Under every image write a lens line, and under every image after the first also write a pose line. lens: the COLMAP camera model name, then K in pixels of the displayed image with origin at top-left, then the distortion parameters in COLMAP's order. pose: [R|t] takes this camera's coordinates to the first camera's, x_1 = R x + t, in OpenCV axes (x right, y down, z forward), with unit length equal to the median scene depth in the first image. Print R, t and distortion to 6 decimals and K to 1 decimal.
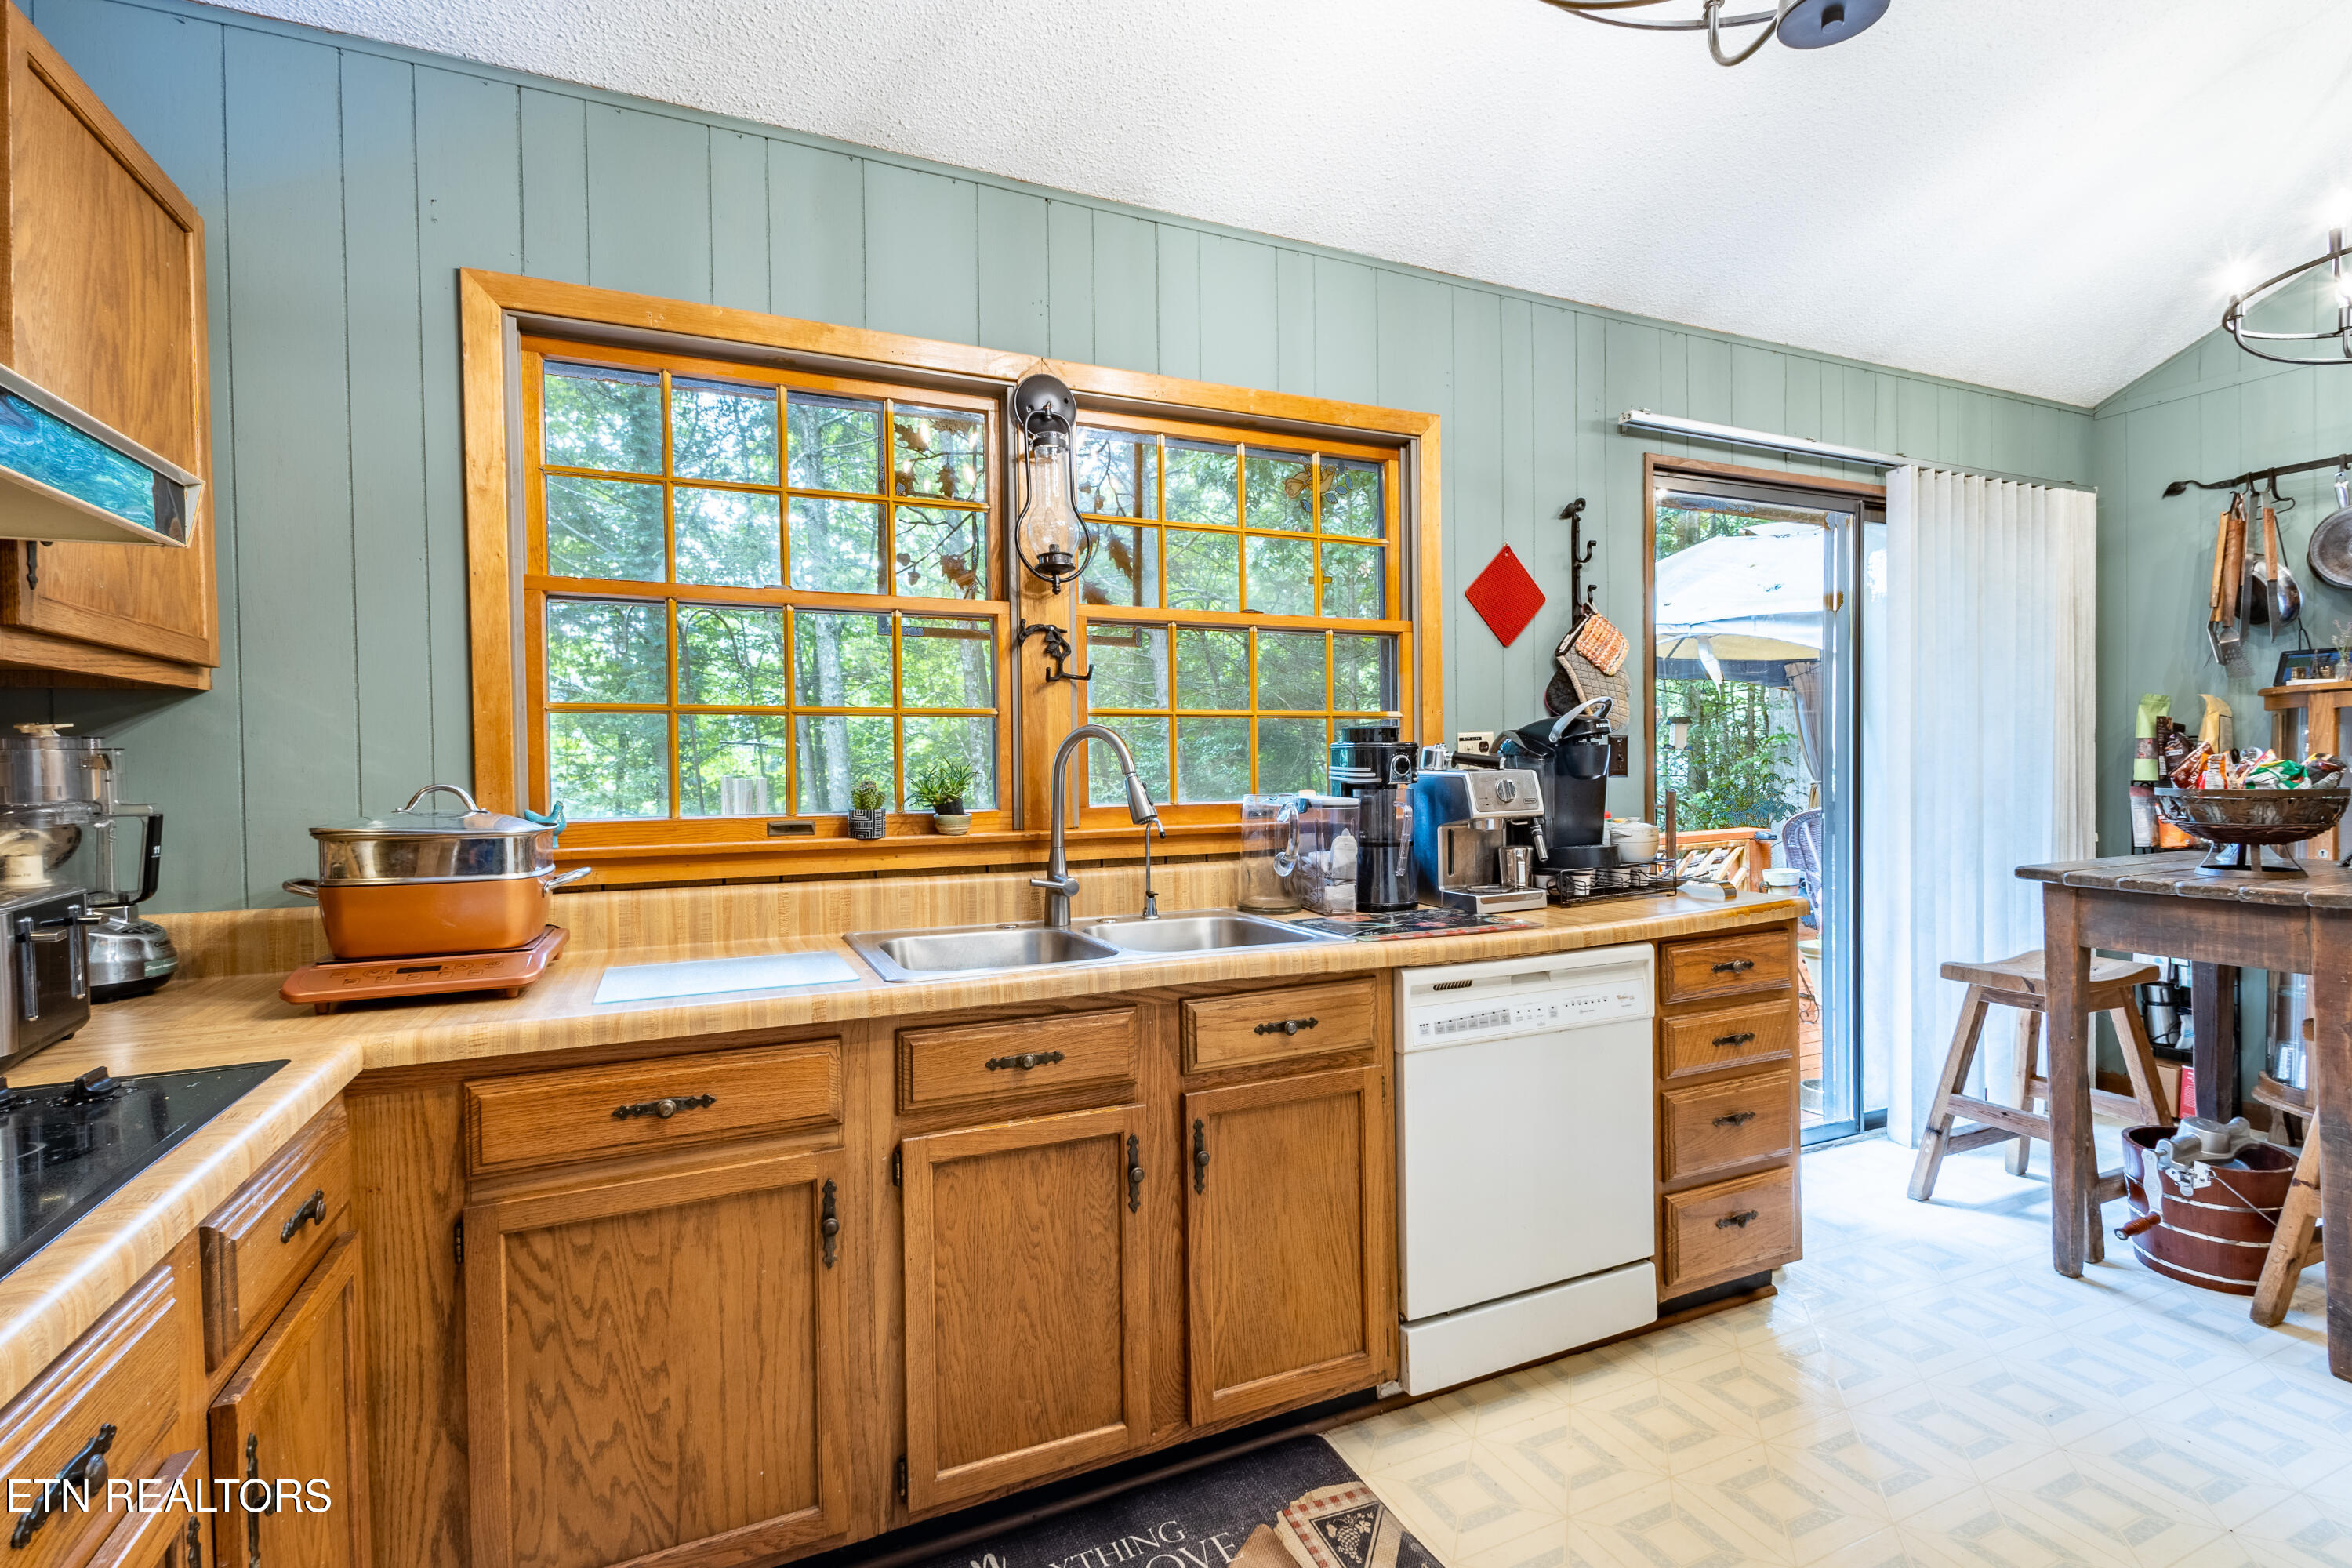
lens RADIAL K [[1079.1, 0, 1182.9], [0, 1079.1, 778.0], [0, 0, 1]] dist [0.005137, -0.001619]
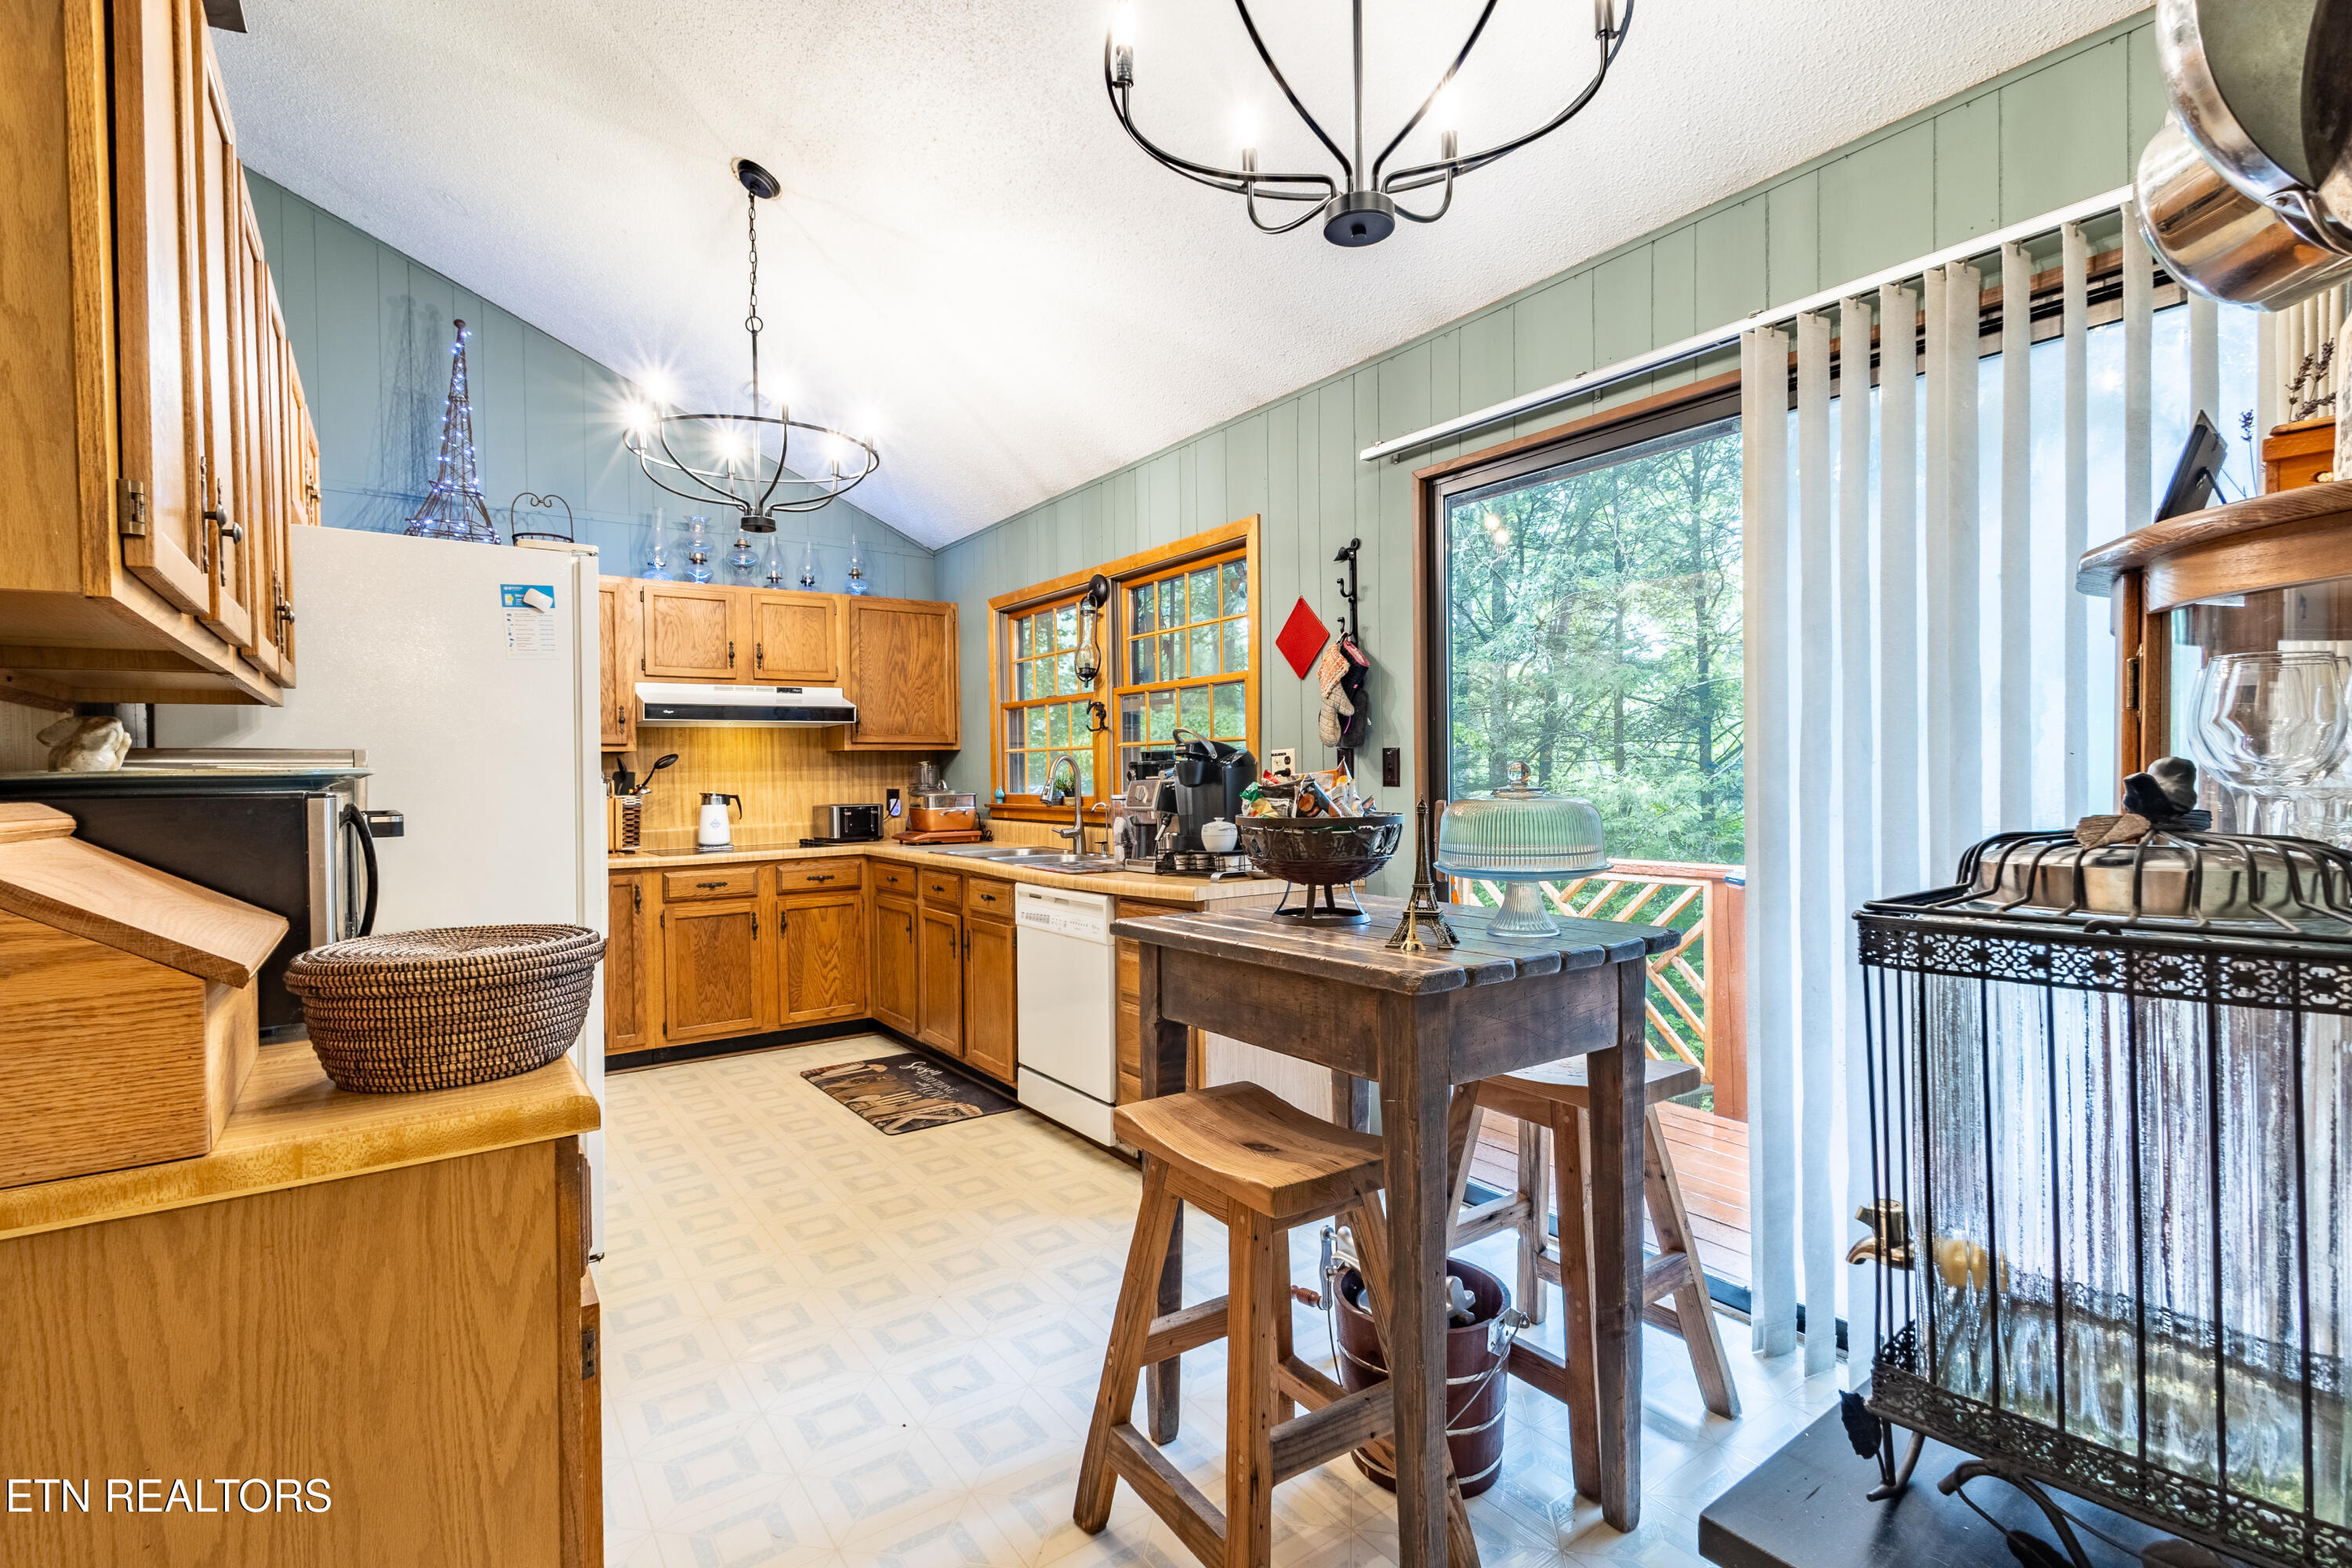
lens RADIAL K [[1079.1, 0, 1172.3], [0, 1079.1, 787.8], [0, 0, 1]] dist [0.005137, -0.001619]
pose [[0.195981, 0.020385, -0.980396, 1.546812], [-0.003970, 0.999792, 0.019995, -0.022476], [0.980600, -0.000026, 0.196021, 0.636599]]
